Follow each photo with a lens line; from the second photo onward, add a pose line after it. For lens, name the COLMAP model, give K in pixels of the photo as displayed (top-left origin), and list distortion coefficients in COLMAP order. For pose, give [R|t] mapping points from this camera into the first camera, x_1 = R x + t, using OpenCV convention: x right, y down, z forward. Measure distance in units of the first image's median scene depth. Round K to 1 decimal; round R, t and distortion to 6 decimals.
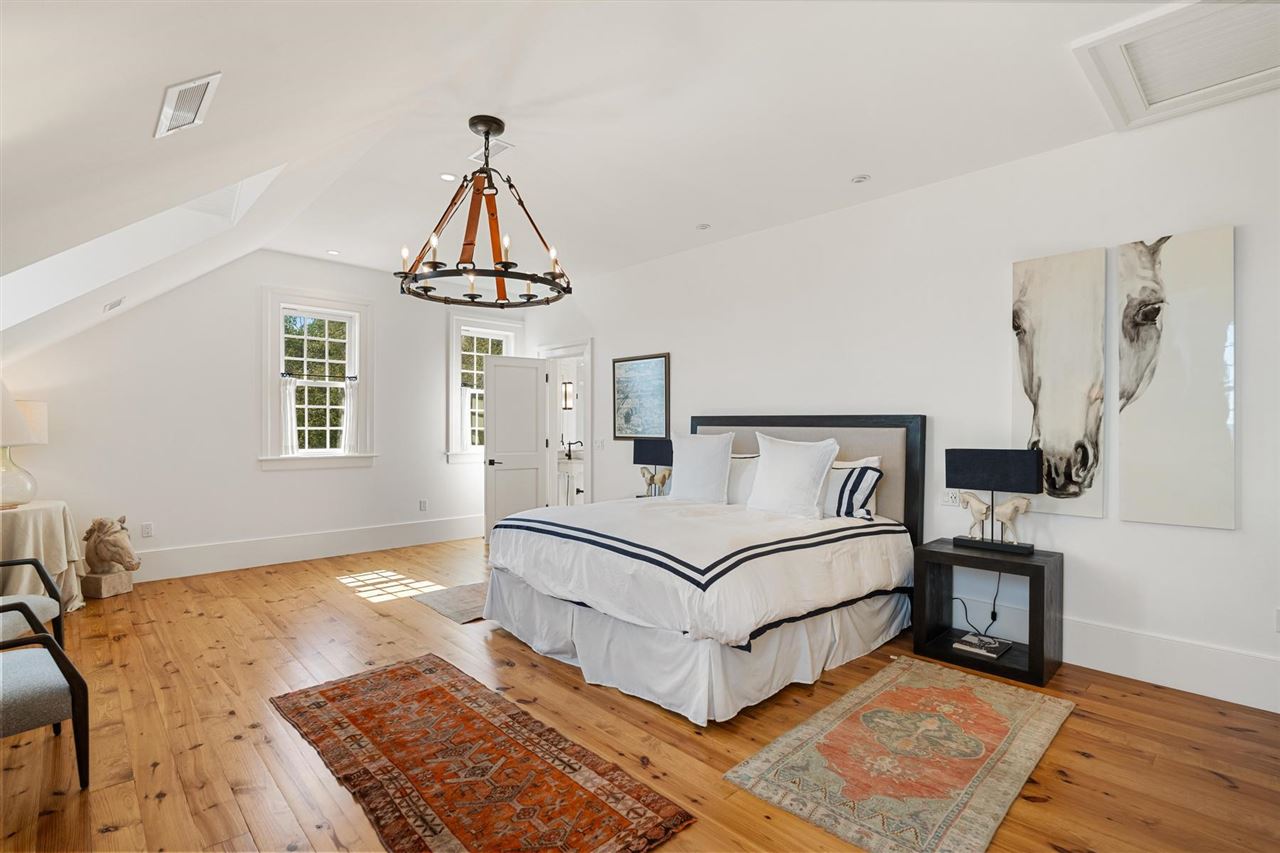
lens RADIAL K [[604.7, 0, 640.0], [0, 604.7, 426.5], [0, 0, 1]] dist [-0.001032, -0.000051]
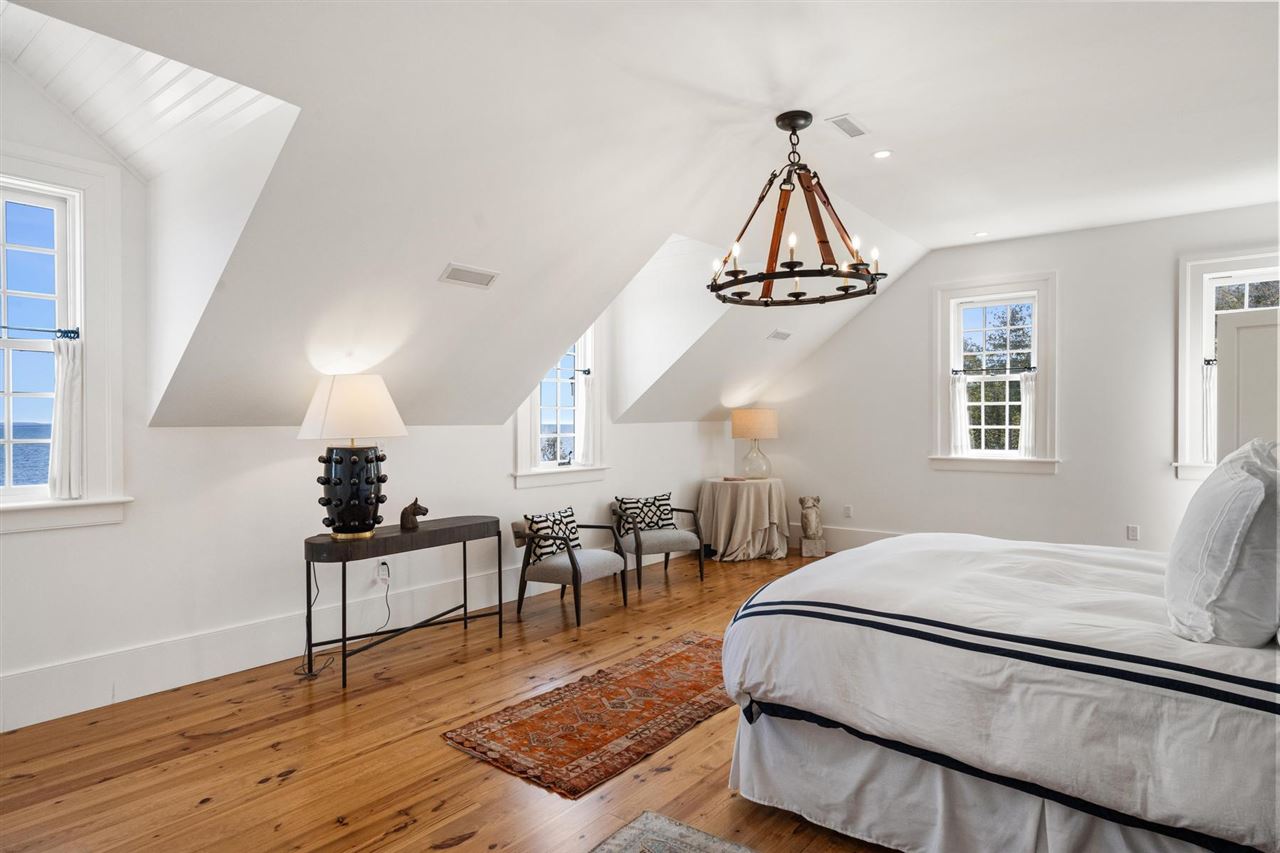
lens RADIAL K [[726.4, 0, 640.0], [0, 726.4, 426.5], [0, 0, 1]] dist [-0.023233, 0.000223]
pose [[0.148964, 0.001745, -0.988841, 0.489463], [0.002805, 0.999994, 0.002187, -0.002262], [0.988839, -0.003099, 0.148959, 0.333377]]
